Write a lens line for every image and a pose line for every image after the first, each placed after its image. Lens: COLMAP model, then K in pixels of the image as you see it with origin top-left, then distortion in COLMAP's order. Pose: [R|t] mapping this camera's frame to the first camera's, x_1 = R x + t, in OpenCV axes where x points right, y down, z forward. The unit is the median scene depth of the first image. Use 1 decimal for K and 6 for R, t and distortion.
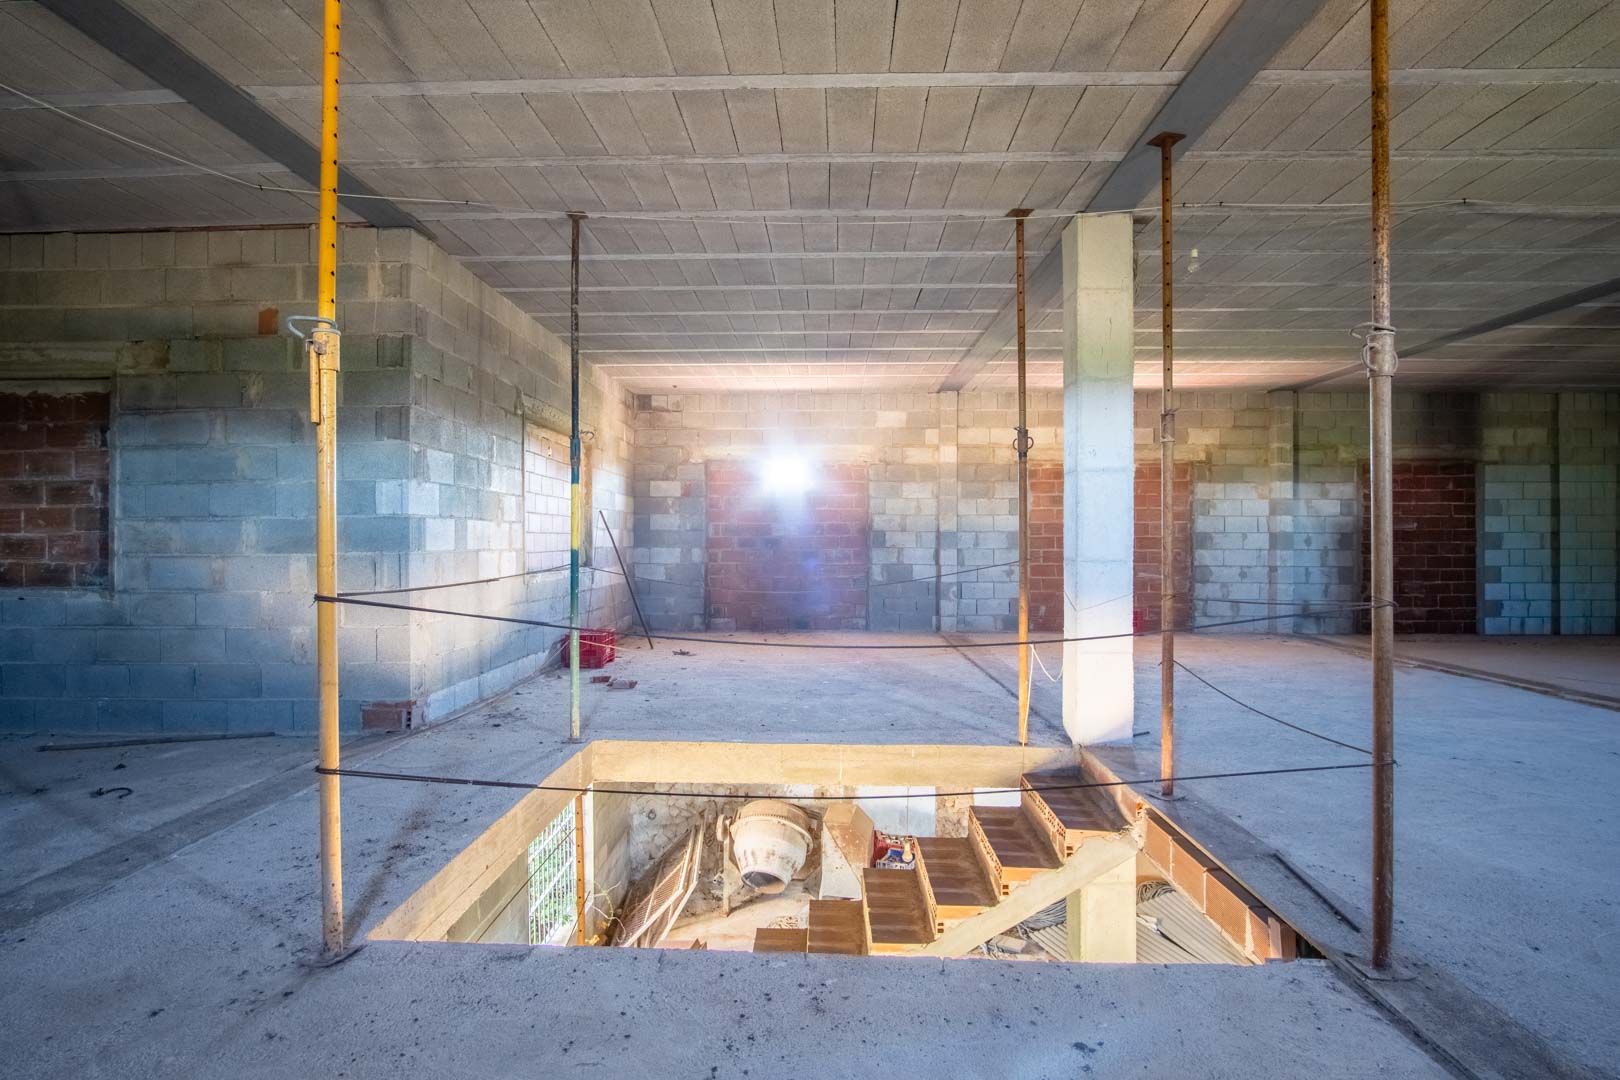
lens RADIAL K [[875.9, 0, 813.9], [0, 875.9, 540.5], [0, 0, 1]] dist [-0.027411, 0.002118]
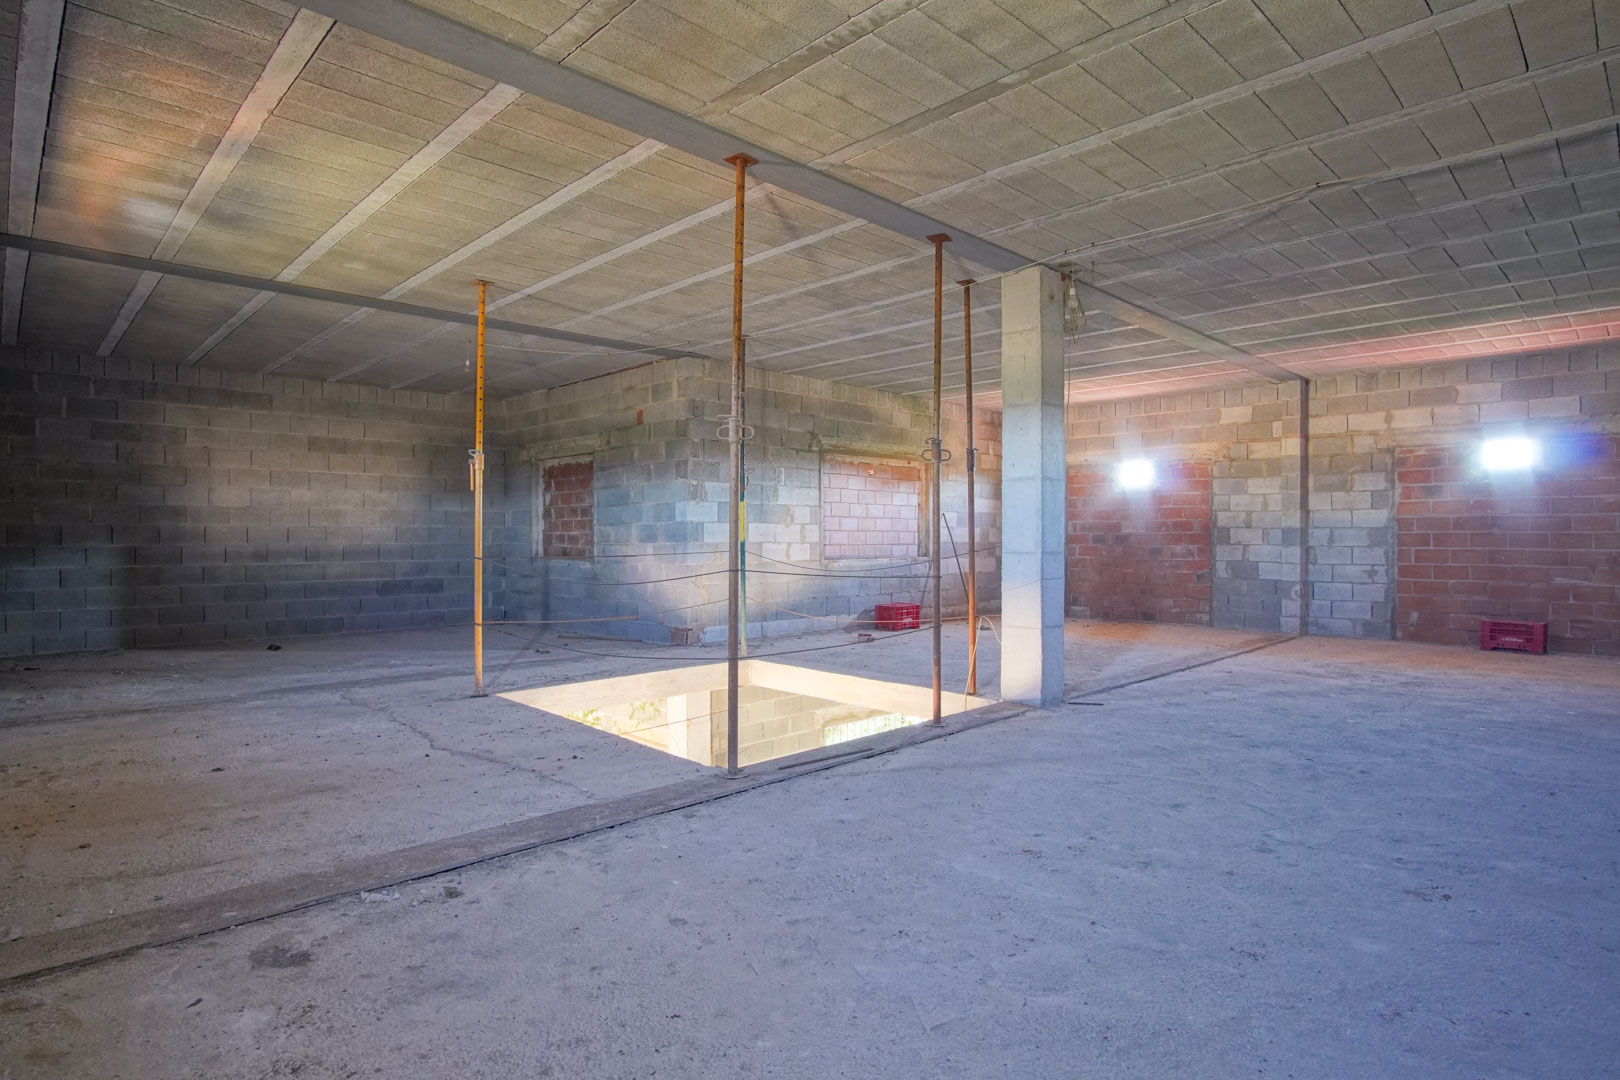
lens RADIAL K [[875.9, 0, 817.9], [0, 875.9, 539.2], [0, 0, 1]] dist [-0.027411, 0.002118]
pose [[0.722763, 0.002675, -0.691091, 0.433778], [-0.001705, 0.999996, 0.002088, 0.001072], [0.691094, -0.000331, 0.722765, -0.039367]]
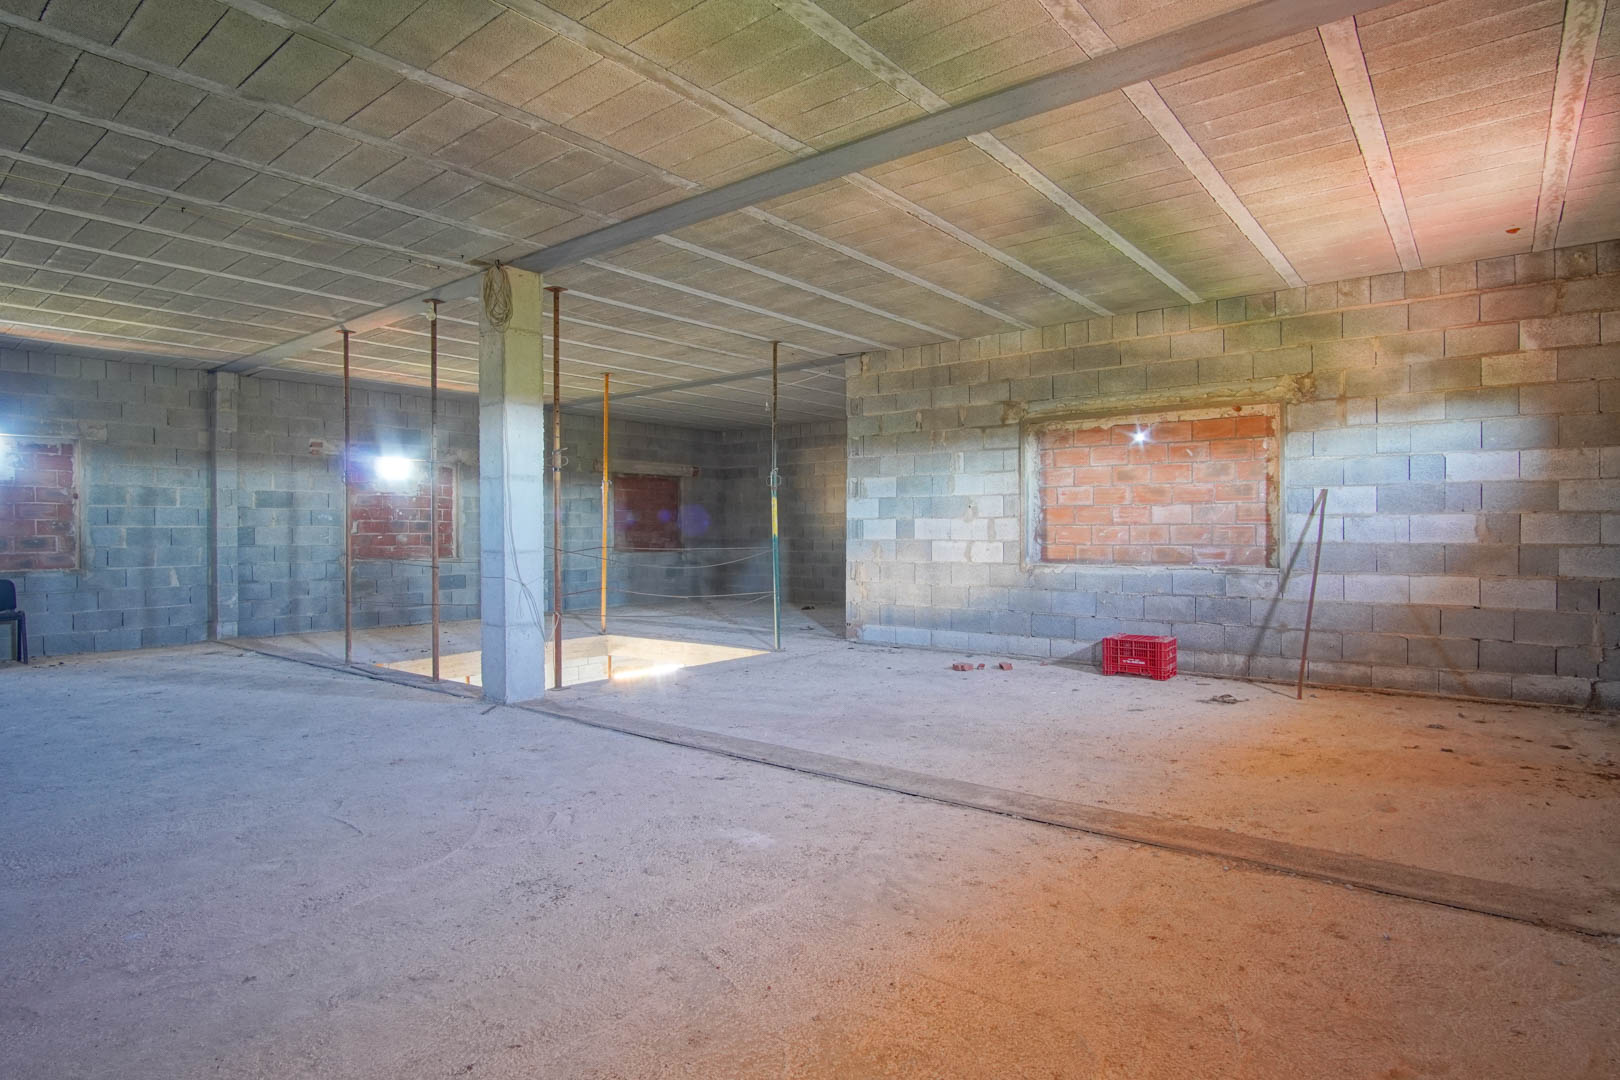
lens RADIAL K [[875.9, 0, 790.1], [0, 875.9, 542.9], [0, 0, 1]] dist [-0.027411, 0.002118]
pose [[-0.619565, 0.012057, -0.784853, 0.476112], [0.001721, 0.999900, 0.014002, -0.002363], [0.784943, 0.007324, -0.619524, 0.941381]]
